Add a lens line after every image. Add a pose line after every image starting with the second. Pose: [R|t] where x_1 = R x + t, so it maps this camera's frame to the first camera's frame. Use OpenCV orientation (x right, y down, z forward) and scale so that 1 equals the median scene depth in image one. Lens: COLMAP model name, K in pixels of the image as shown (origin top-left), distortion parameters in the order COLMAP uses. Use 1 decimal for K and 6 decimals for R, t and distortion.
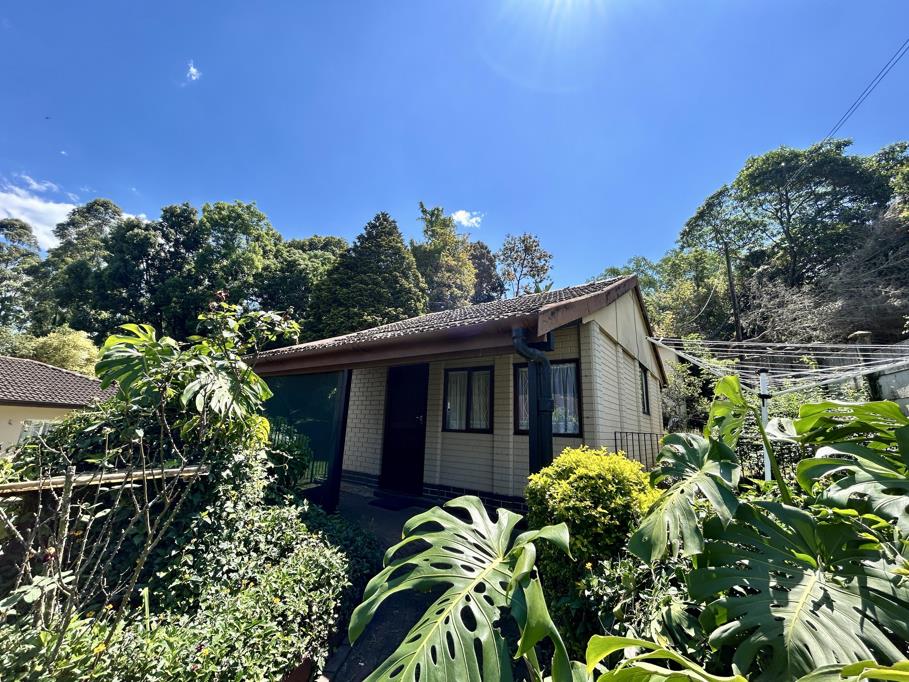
lens RADIAL K [[365.7, 0, 451.8], [0, 365.7, 338.7], [0, 0, 1]] dist [-0.000742, 0.000466]
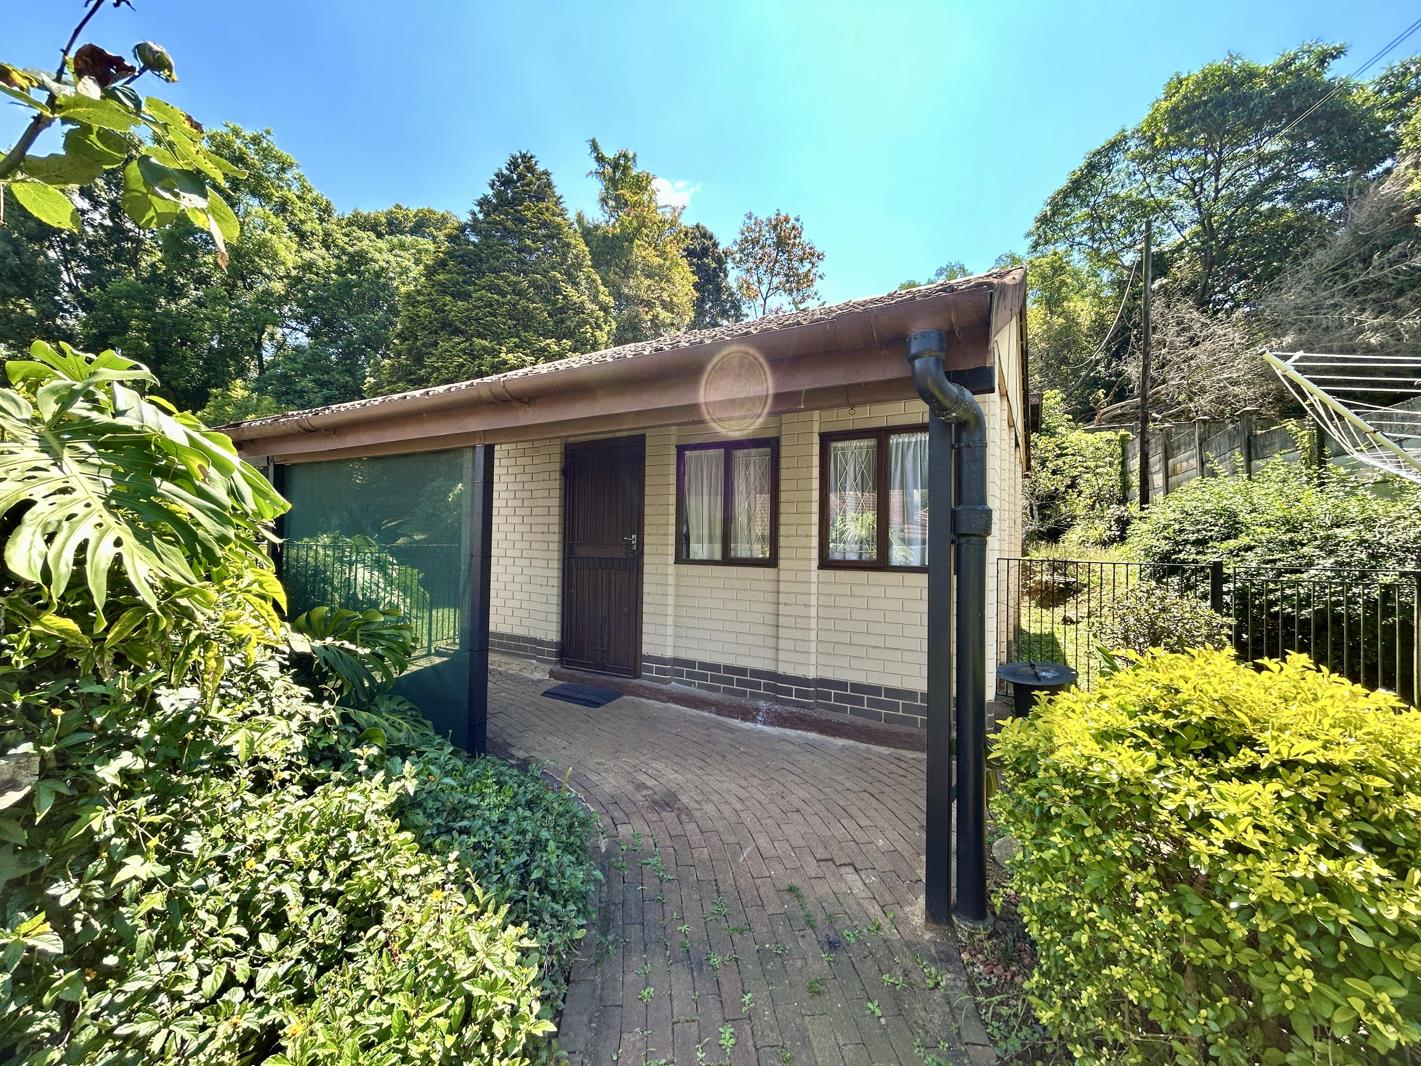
lens RADIAL K [[571.7, 0, 706.2], [0, 571.7, 529.4], [0, 0, 1]] dist [-0.000742, 0.000466]
pose [[0.994998, -0.018447, 0.098178, -0.017340], [-0.003385, 0.976013, 0.217685, 0.006748], [-0.099838, -0.216929, 0.971069, 0.055273]]
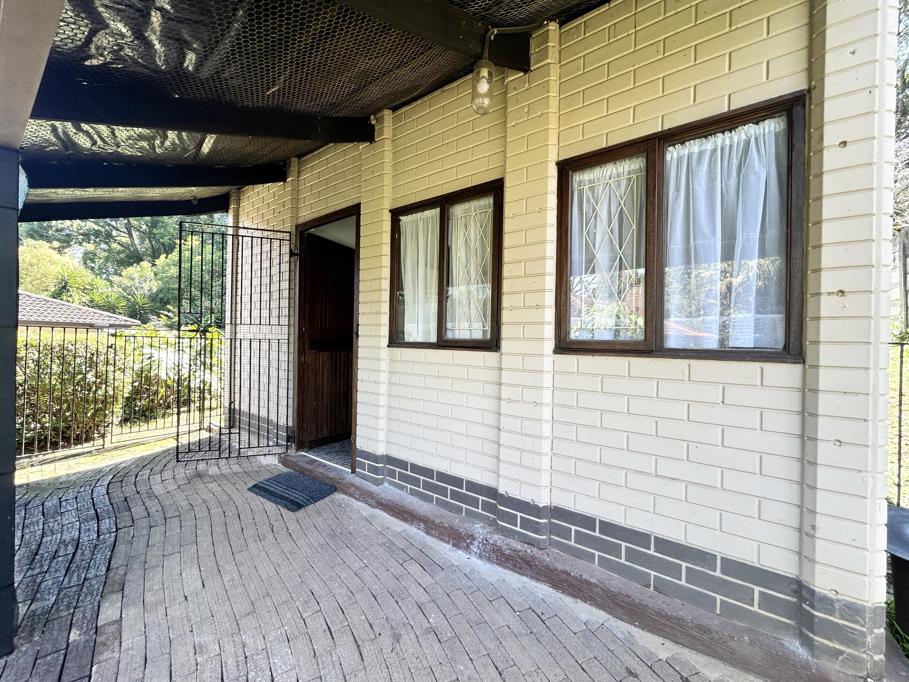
lens RADIAL K [[365.7, 0, 451.8], [0, 365.7, 338.7], [0, 0, 1]] dist [-0.000742, 0.000466]
pose [[0.999447, -0.018454, -0.027649, 0.018096], [0.024497, 0.971123, 0.237317, 0.037796], [0.022471, -0.237863, 0.971039, 0.154061]]
